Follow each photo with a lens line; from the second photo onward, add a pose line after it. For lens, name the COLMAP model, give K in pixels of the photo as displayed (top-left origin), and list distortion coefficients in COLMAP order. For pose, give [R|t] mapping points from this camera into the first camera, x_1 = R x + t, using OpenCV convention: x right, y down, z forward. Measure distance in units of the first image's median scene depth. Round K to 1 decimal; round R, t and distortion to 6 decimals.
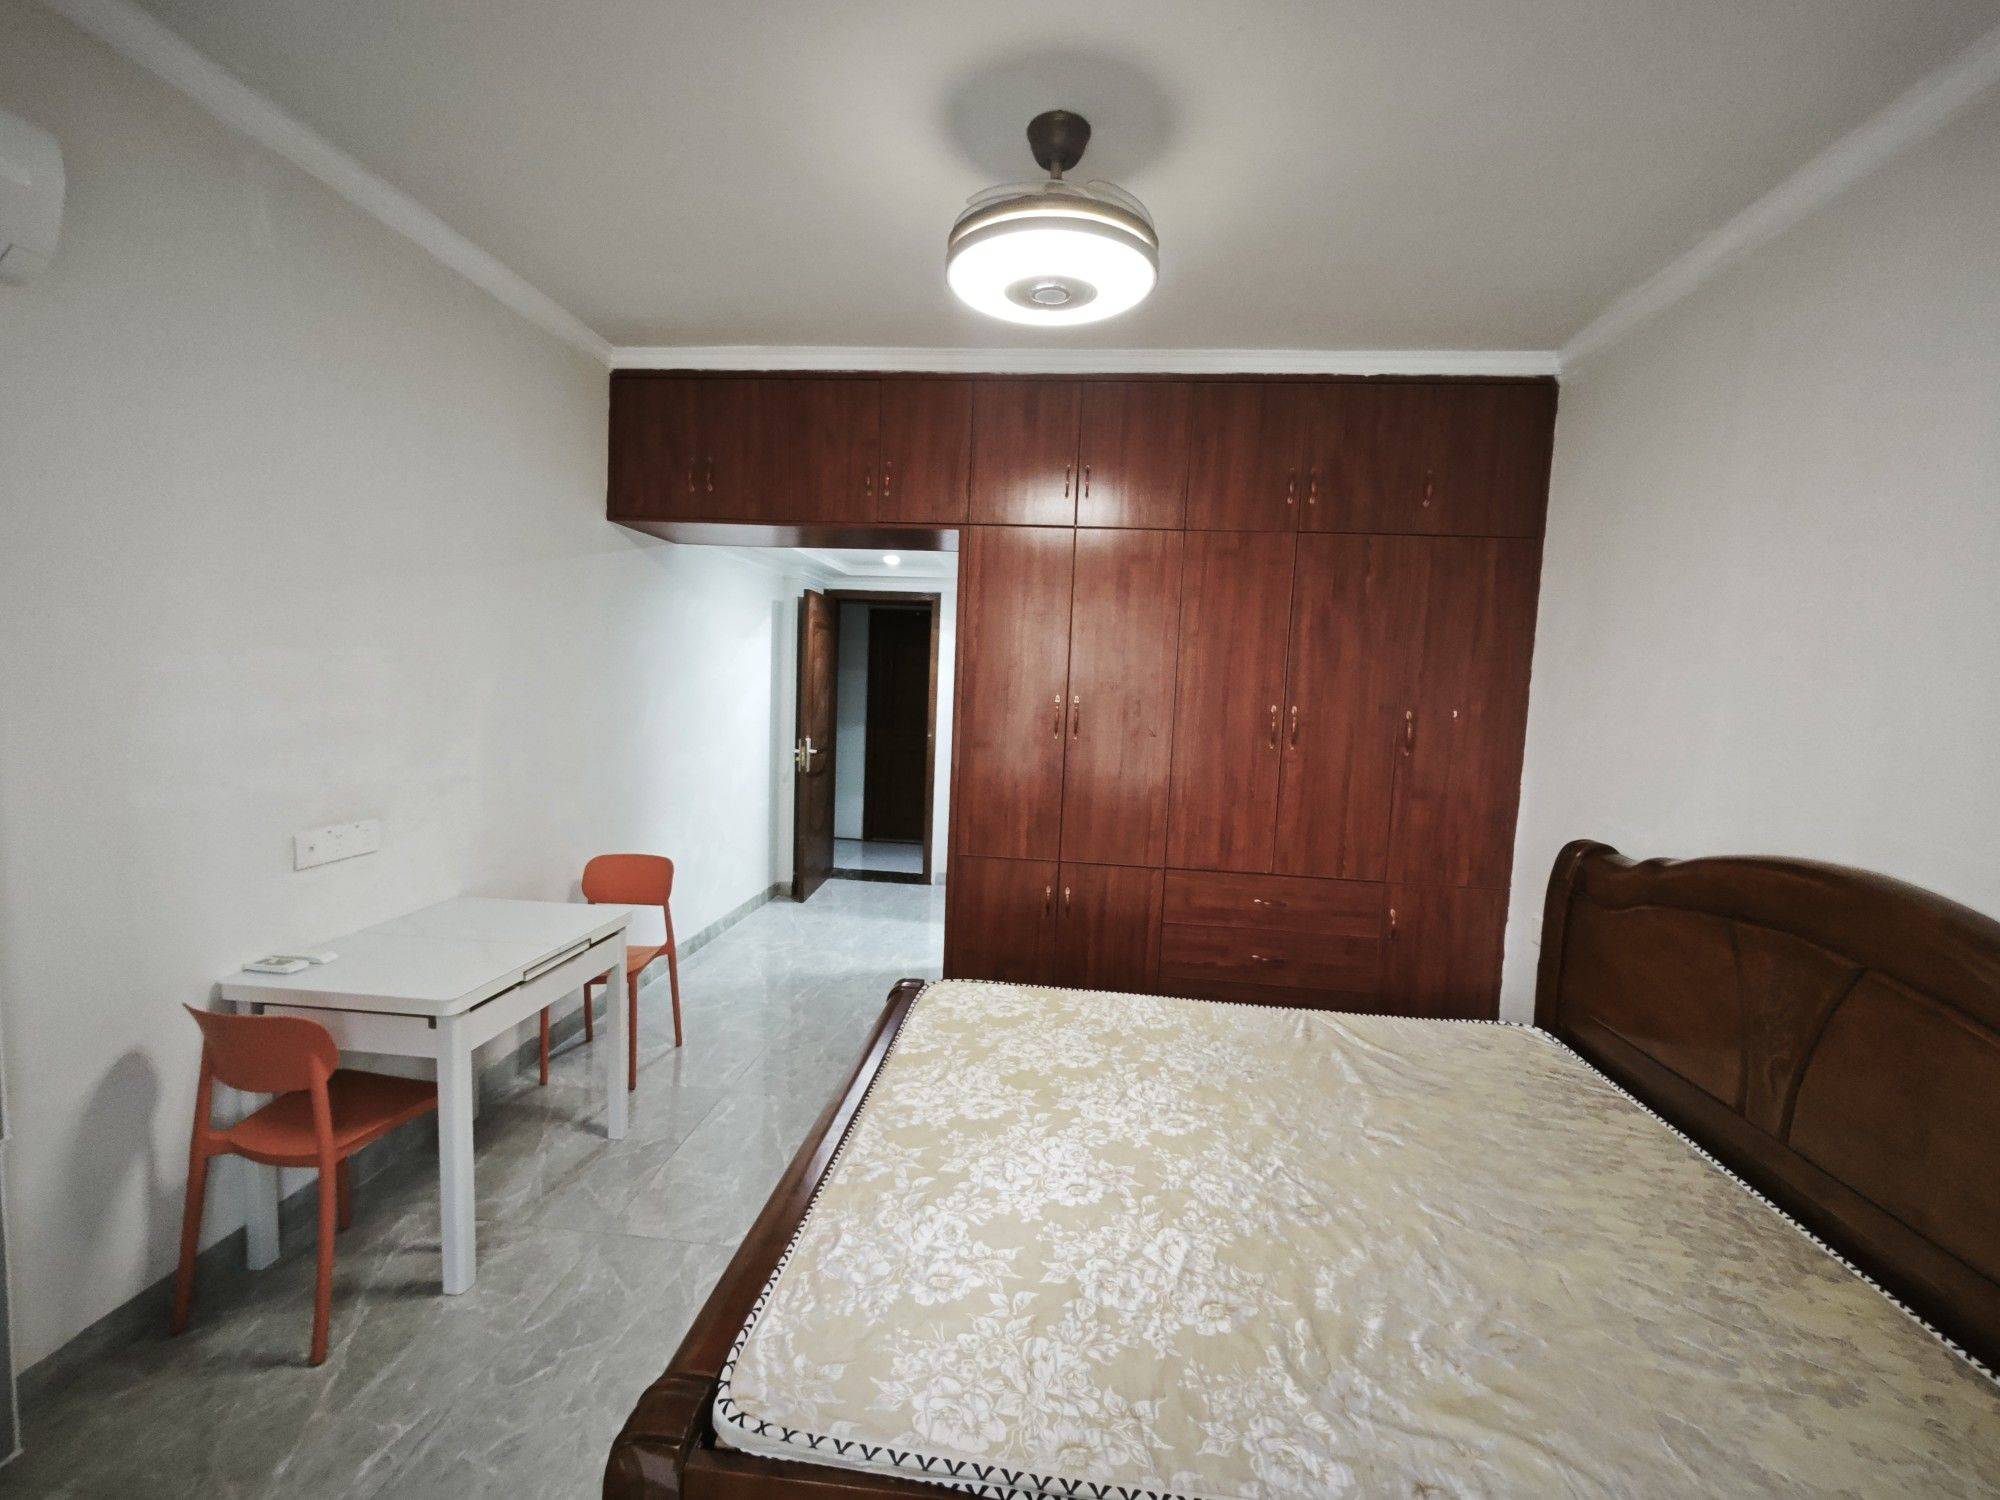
lens RADIAL K [[861.5, 0, 1000.0], [0, 861.5, 750.0], [0, 0, 1]] dist [0.002188, -0.000241]
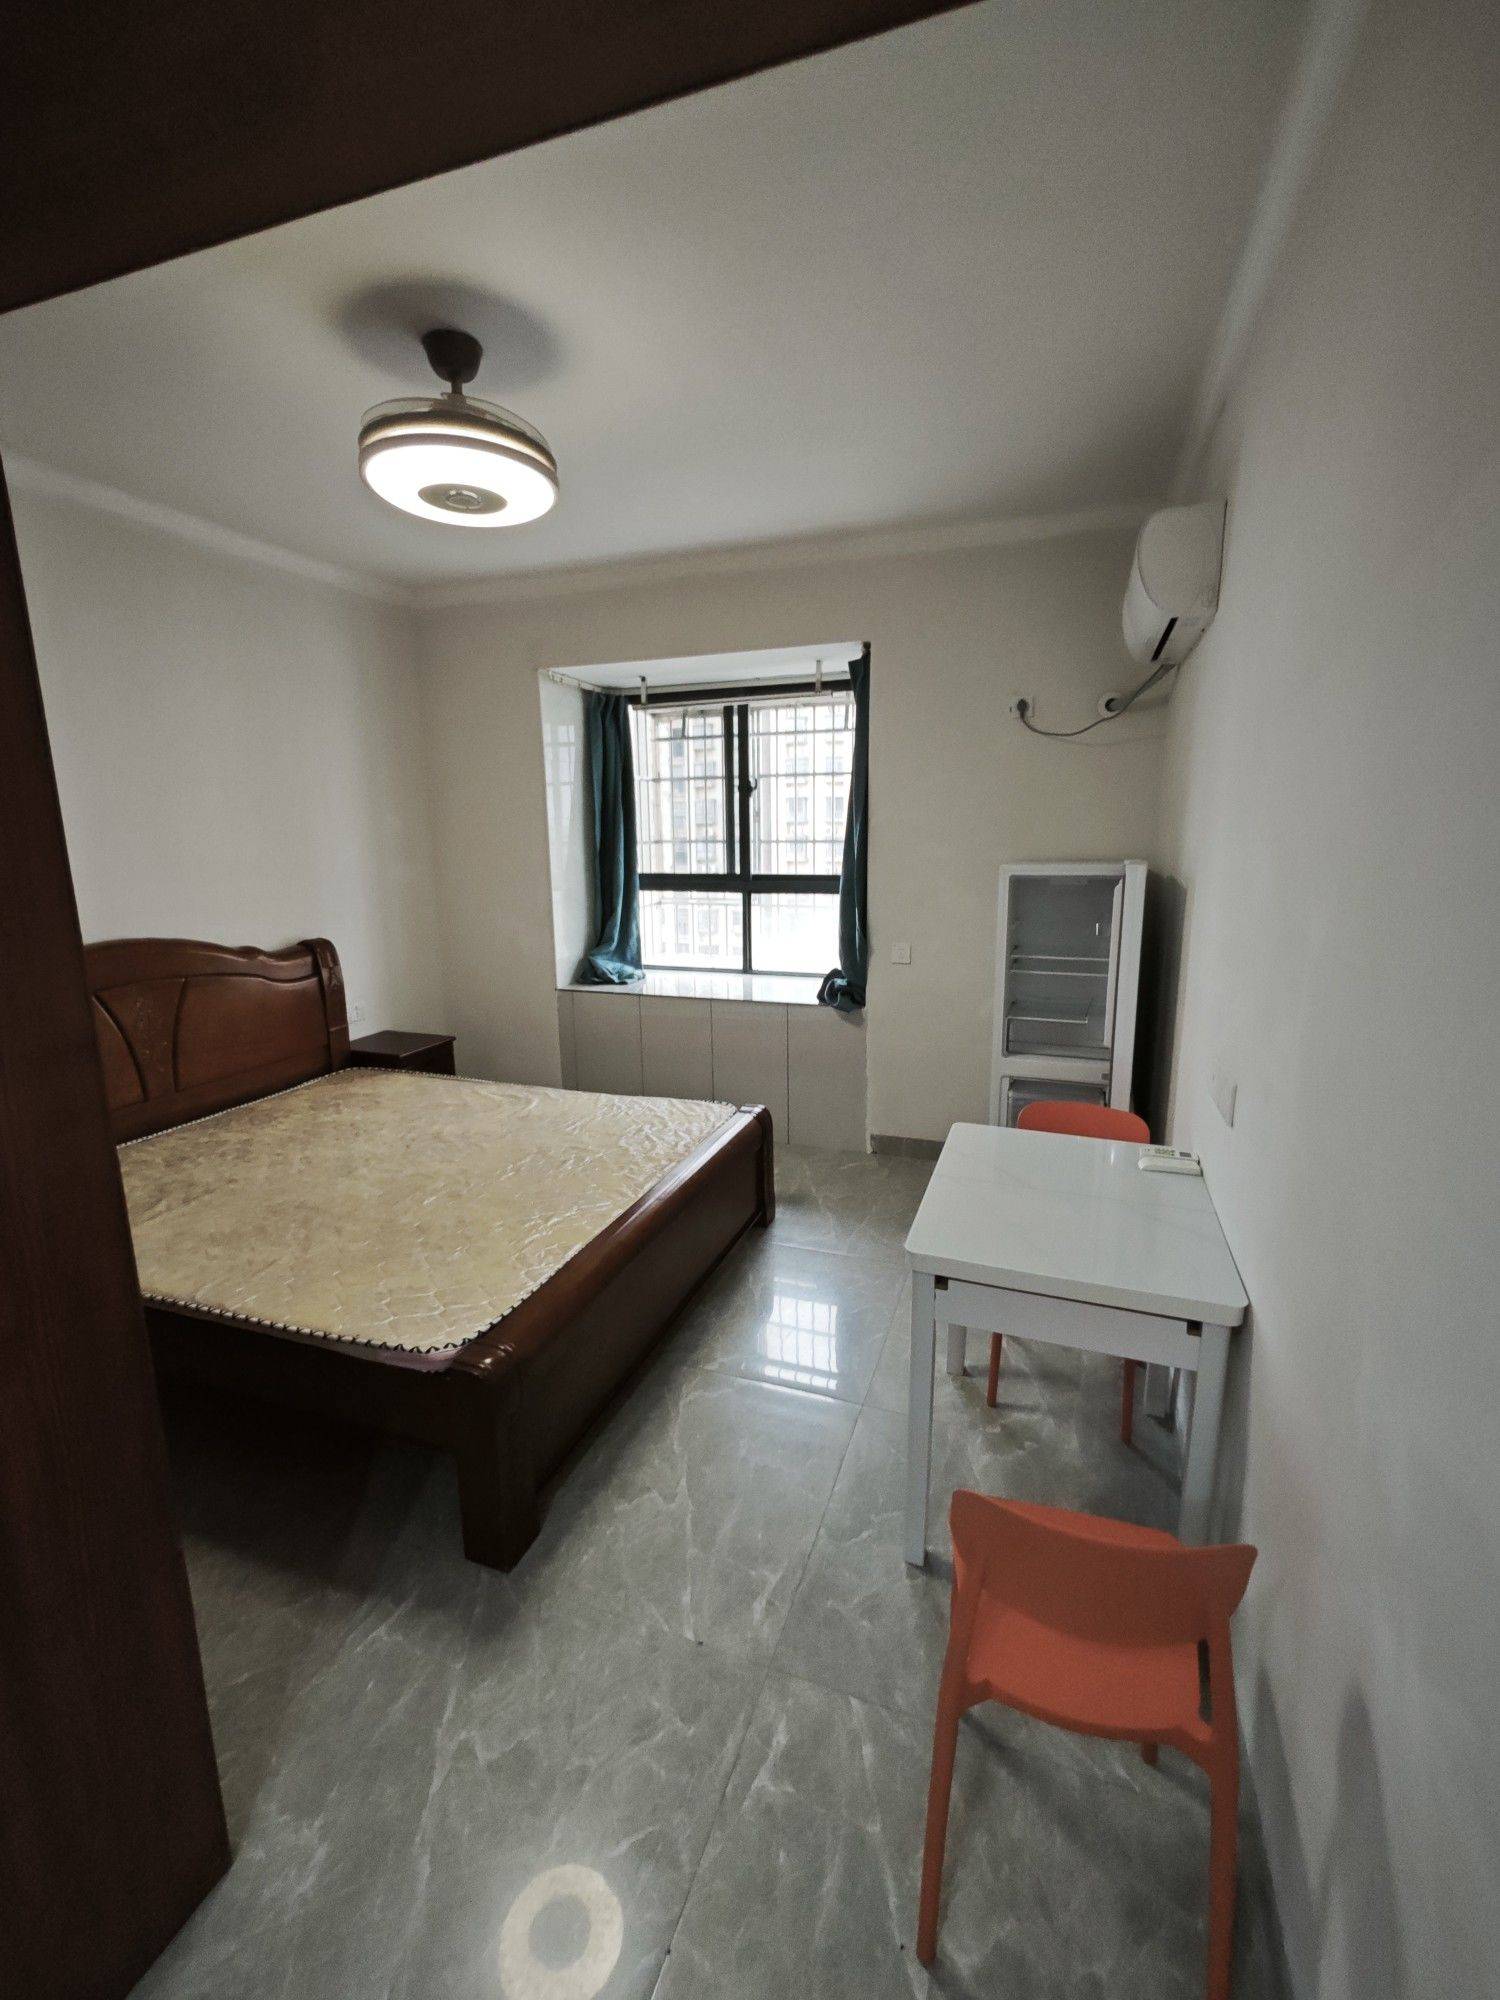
lens RADIAL K [[866.4, 0, 746.0], [0, 866.4, 980.6], [0, 0, 1]] dist [-0.001293, -0.000190]
pose [[-0.965614, -0.074598, 0.249046, -0.740732], [-0.006285, 0.964367, 0.264494, -0.282561], [-0.259903, 0.253834, -0.931675, 2.467098]]
